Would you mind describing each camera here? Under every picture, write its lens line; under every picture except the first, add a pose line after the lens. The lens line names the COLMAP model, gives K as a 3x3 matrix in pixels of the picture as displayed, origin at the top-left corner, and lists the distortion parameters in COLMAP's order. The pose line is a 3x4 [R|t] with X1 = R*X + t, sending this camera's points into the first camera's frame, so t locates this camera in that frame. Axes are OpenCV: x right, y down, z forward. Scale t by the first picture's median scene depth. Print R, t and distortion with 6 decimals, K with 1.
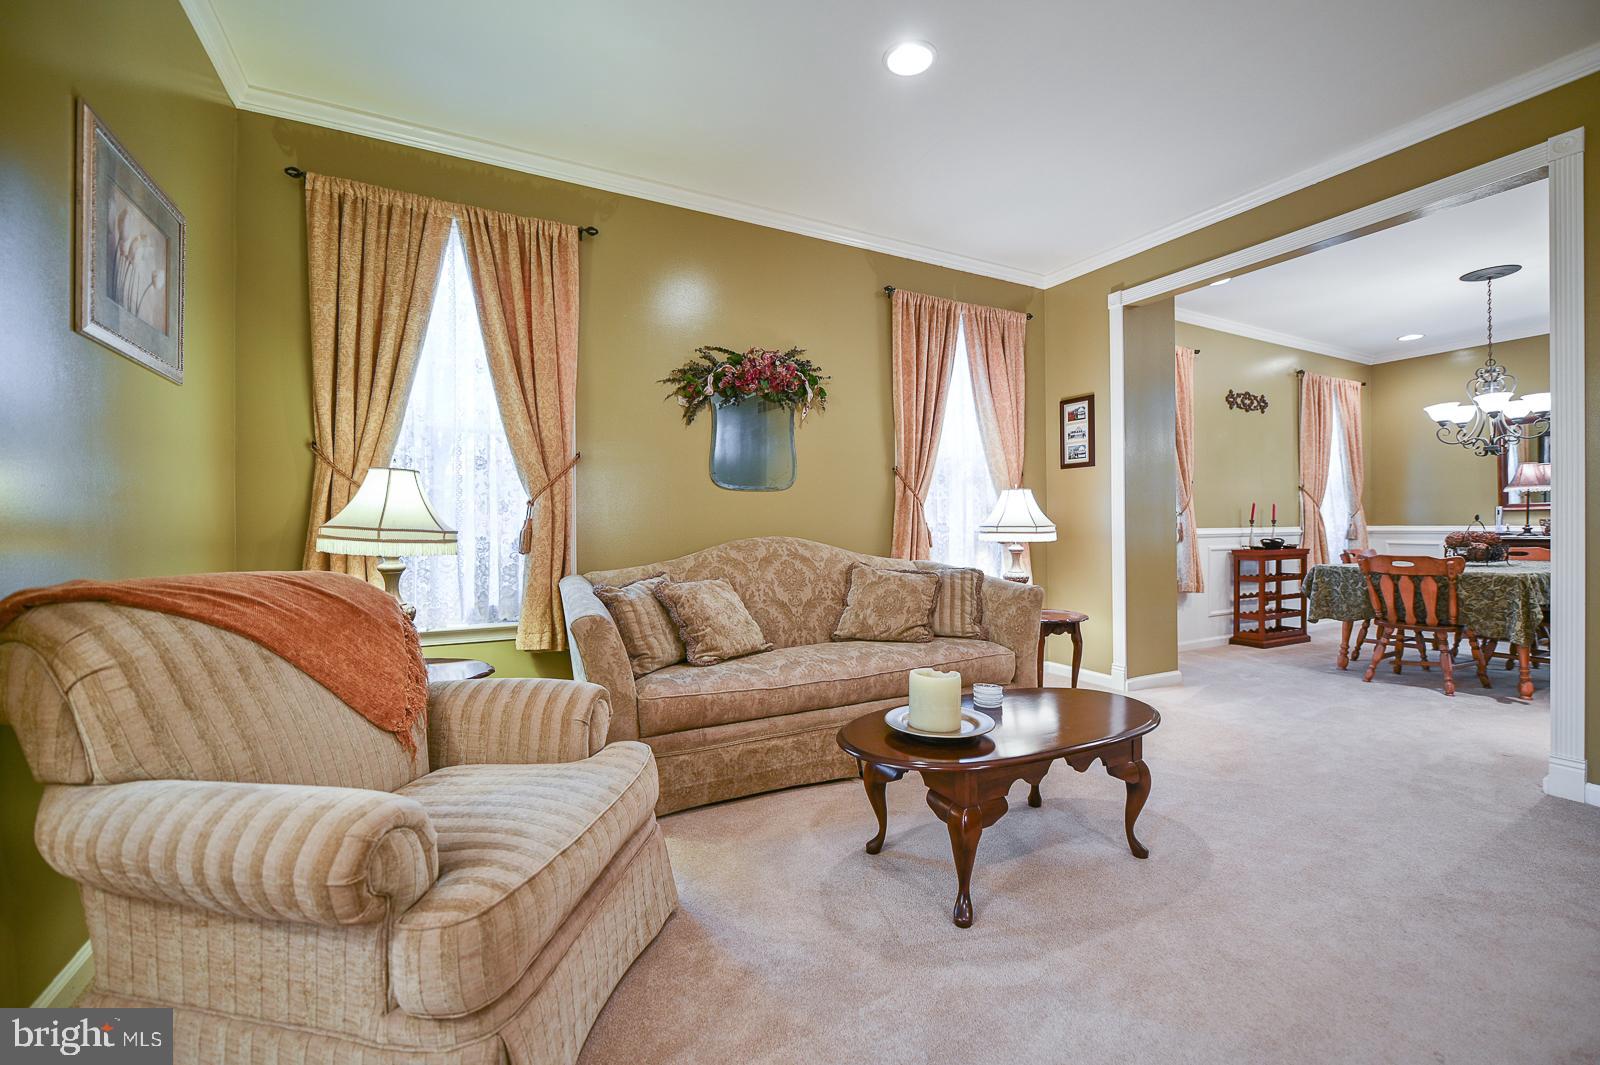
lens RADIAL K [[635.4, 0, 797.0], [0, 635.4, 531.6], [0, 0, 1]] dist [-0.007388, -0.000022]
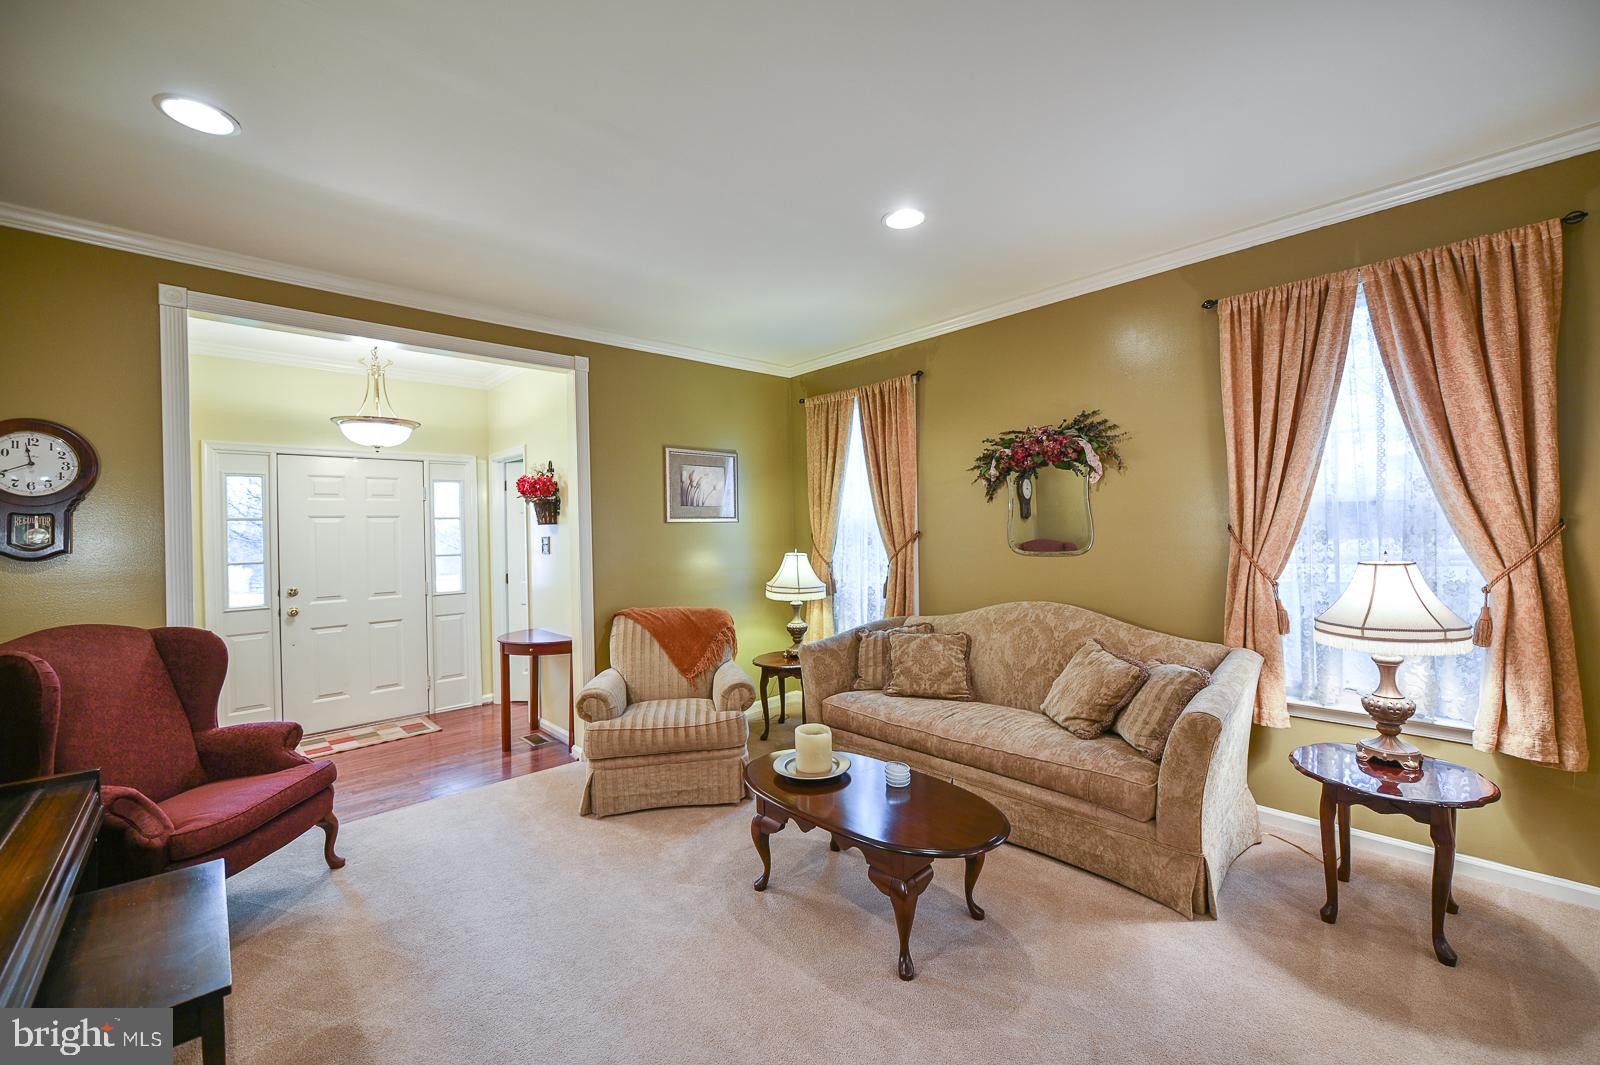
lens RADIAL K [[635.4, 0, 790.9], [0, 635.4, 527.3], [0, 0, 1]] dist [-0.007388, -0.000022]
pose [[0.270337, -0.003387, -0.962760, 0.940305], [0.021065, 0.999775, 0.002398, -0.139058], [0.962535, -0.020929, 0.270348, 0.331226]]
